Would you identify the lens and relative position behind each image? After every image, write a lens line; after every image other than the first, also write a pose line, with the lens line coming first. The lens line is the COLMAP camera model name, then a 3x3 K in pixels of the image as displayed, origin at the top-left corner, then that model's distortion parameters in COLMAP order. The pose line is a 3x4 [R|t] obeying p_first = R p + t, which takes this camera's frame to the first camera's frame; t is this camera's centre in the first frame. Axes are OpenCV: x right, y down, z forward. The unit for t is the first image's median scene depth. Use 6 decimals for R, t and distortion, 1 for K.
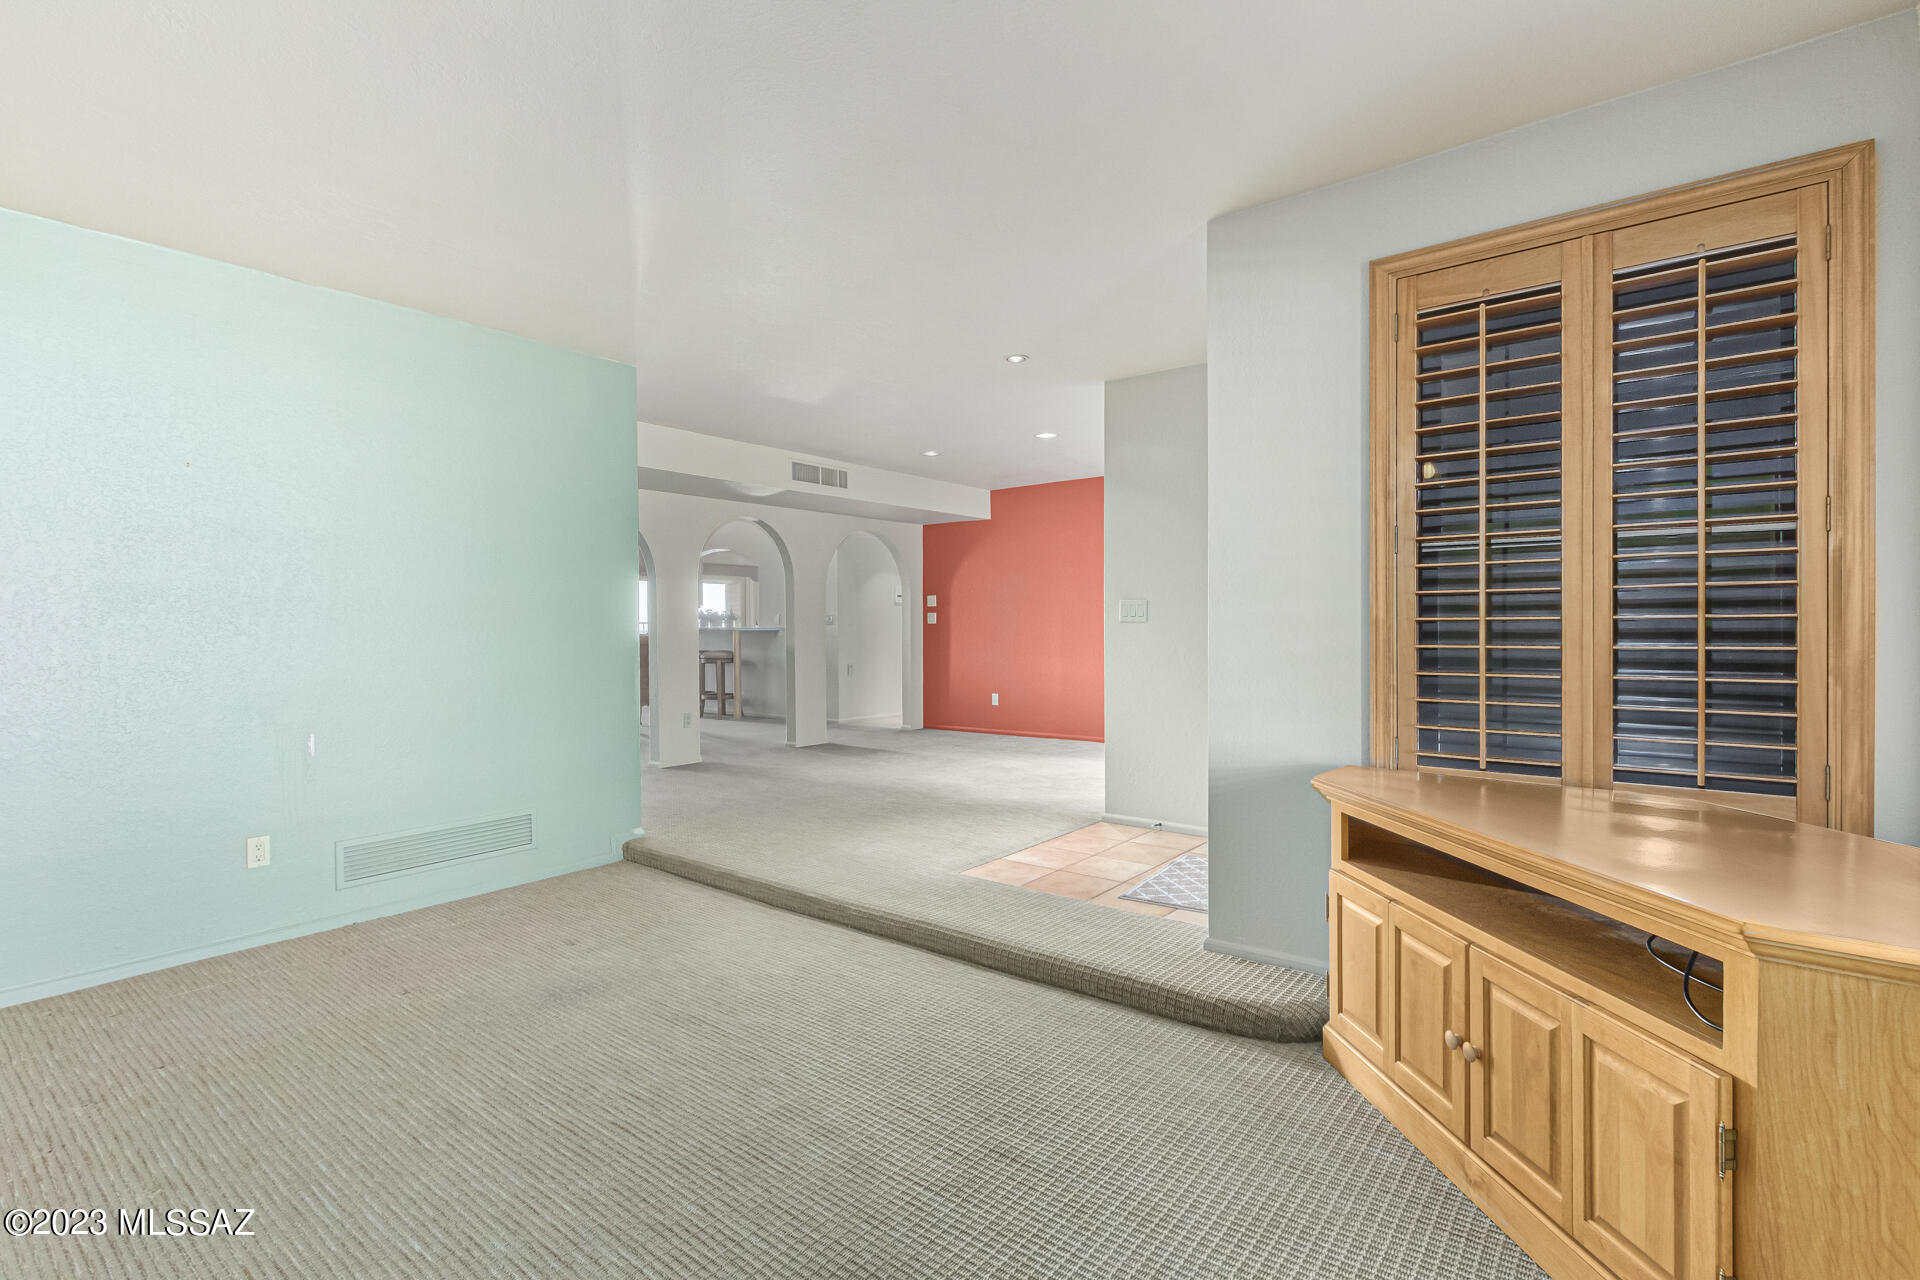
lens RADIAL K [[893.8, 0, 952.9], [0, 893.8, 639.5], [0, 0, 1]] dist [0.001545, 0.000389]
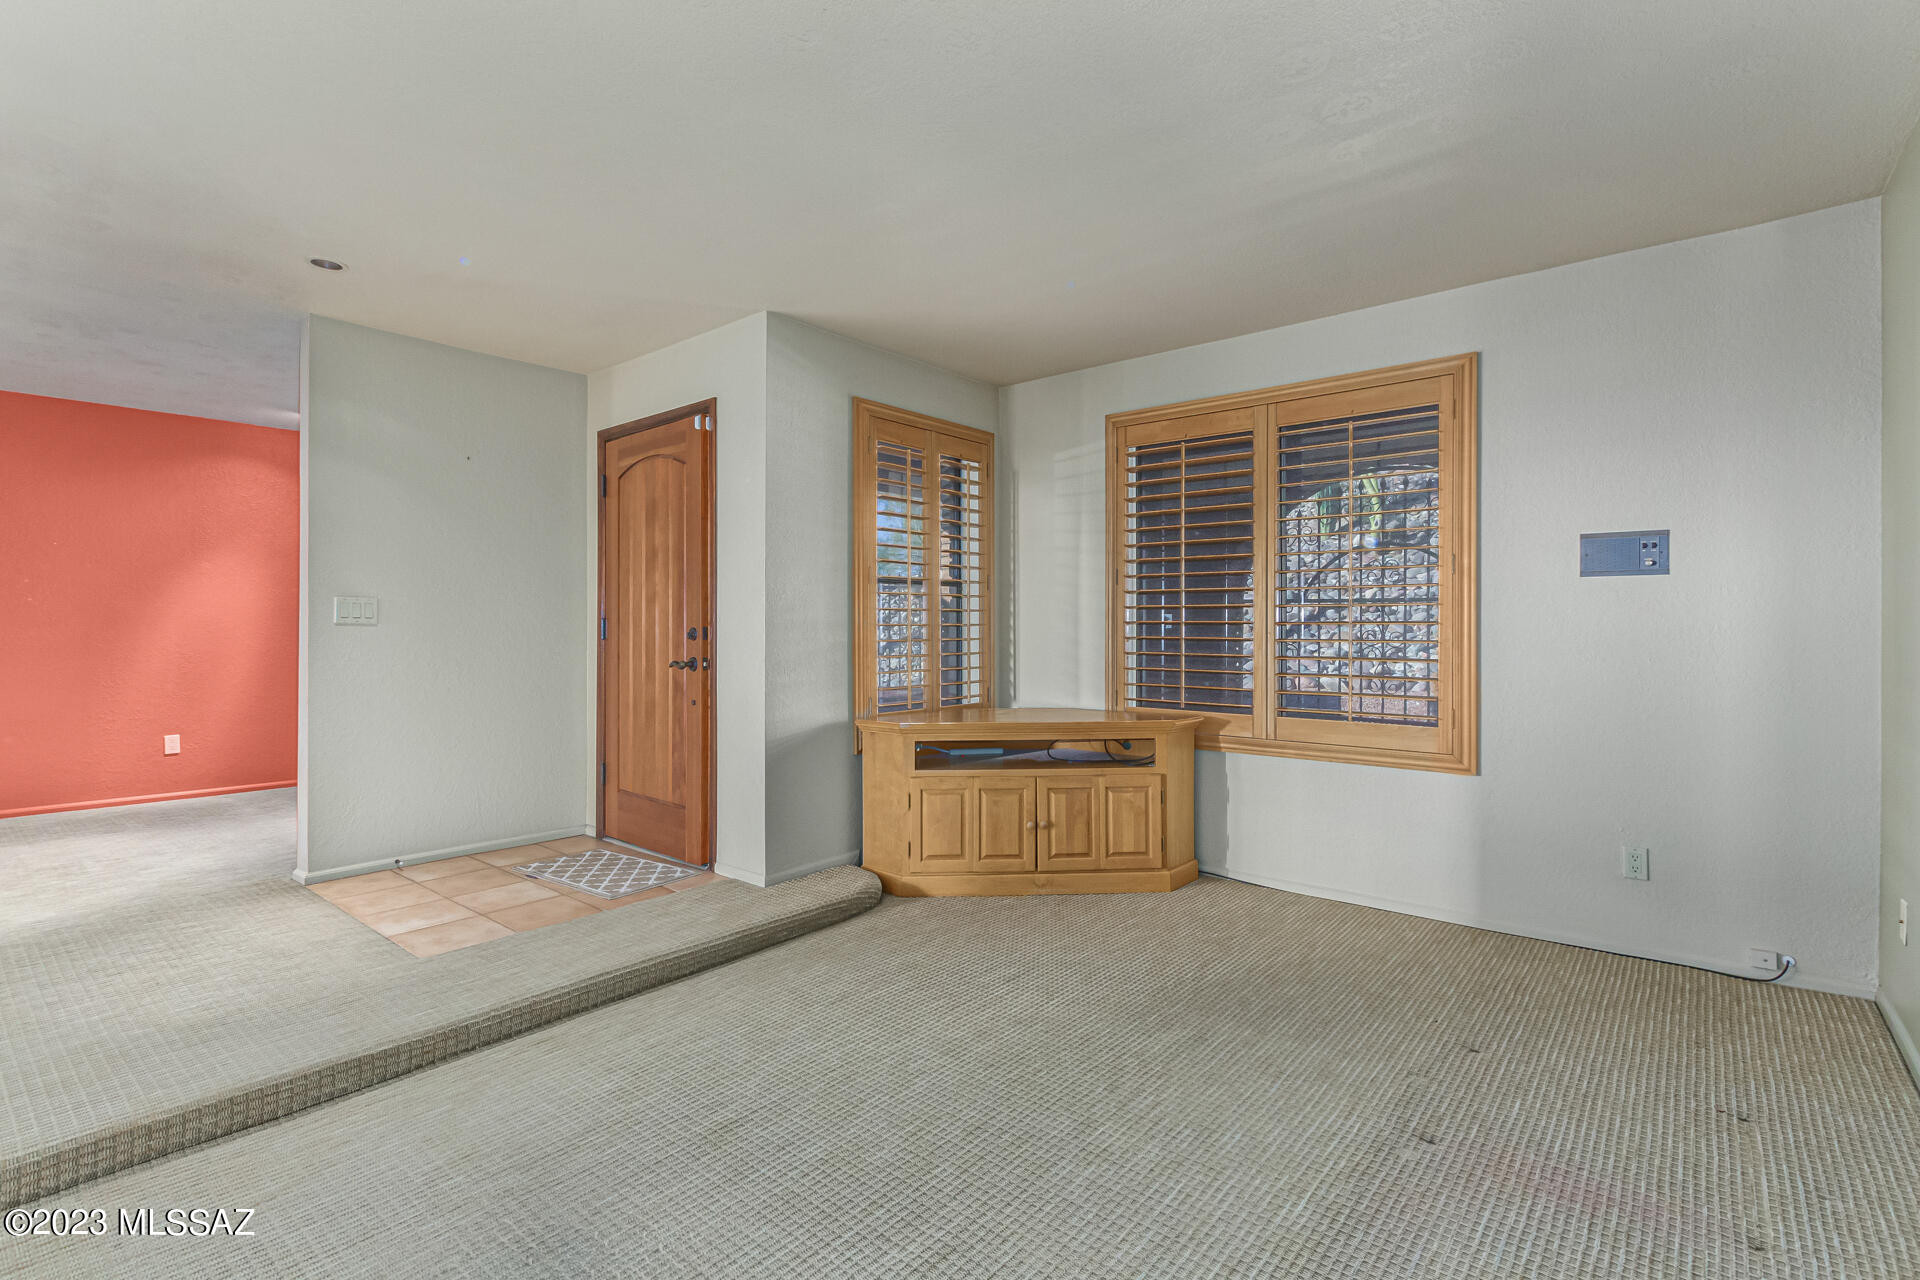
lens RADIAL K [[893.8, 0, 951.9], [0, 893.8, 622.6], [0, 0, 1]] dist [0.001545, 0.000389]
pose [[0.034934, 0.003156, 0.999385, -0.685845], [0.016530, 0.999856, -0.003736, -0.011061], [-0.999253, 0.016650, 0.034877, 0.486835]]
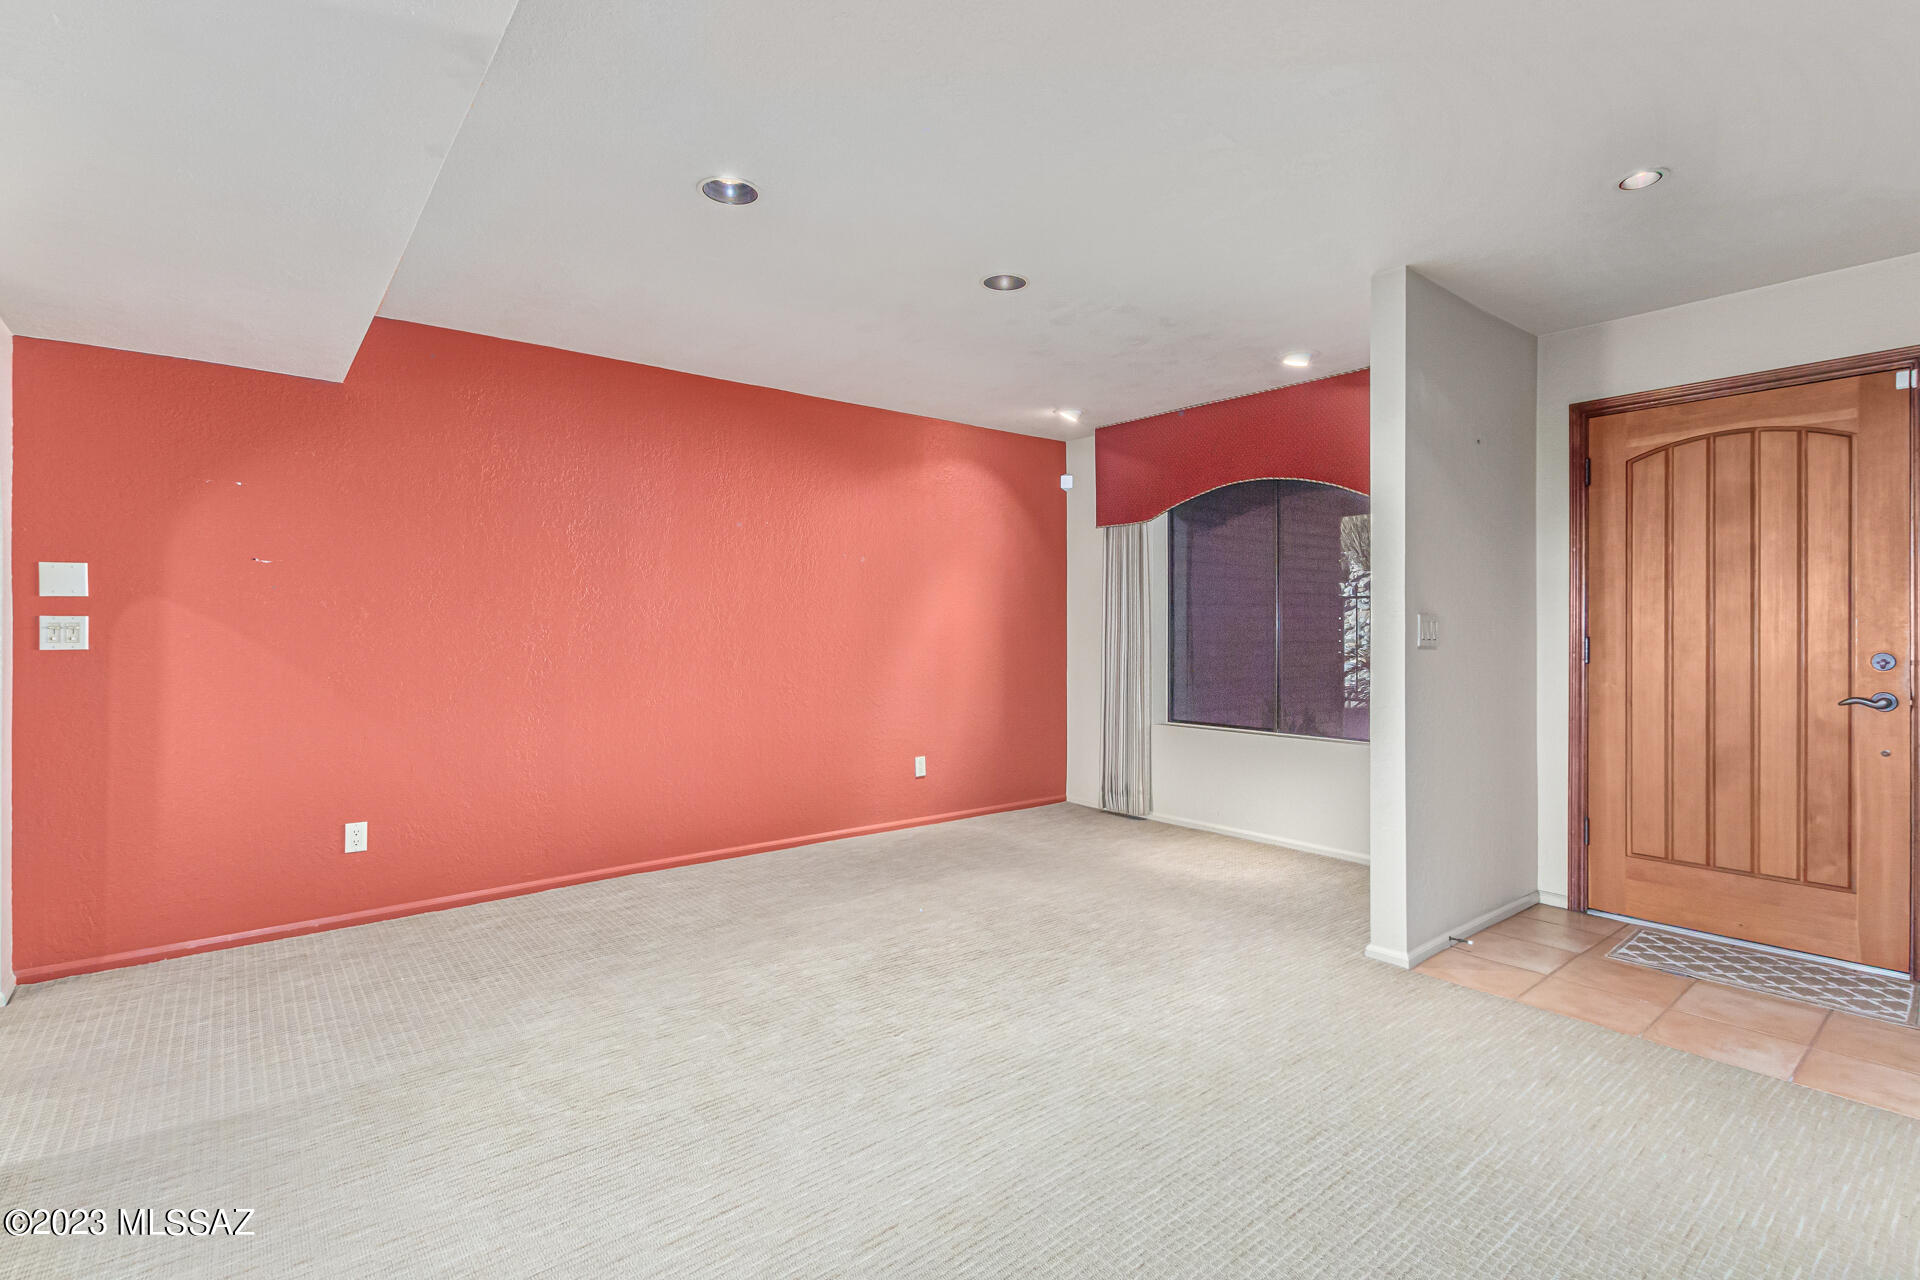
lens RADIAL K [[893.8, 0, 968.1], [0, 893.8, 635.6], [0, 0, 1]] dist [0.001545, 0.000389]
pose [[0.192457, 0.008268, 0.981271, -0.587452], [0.015768, 0.999809, -0.011517, -0.032388], [-0.981179, 0.017689, 0.192290, 1.382917]]
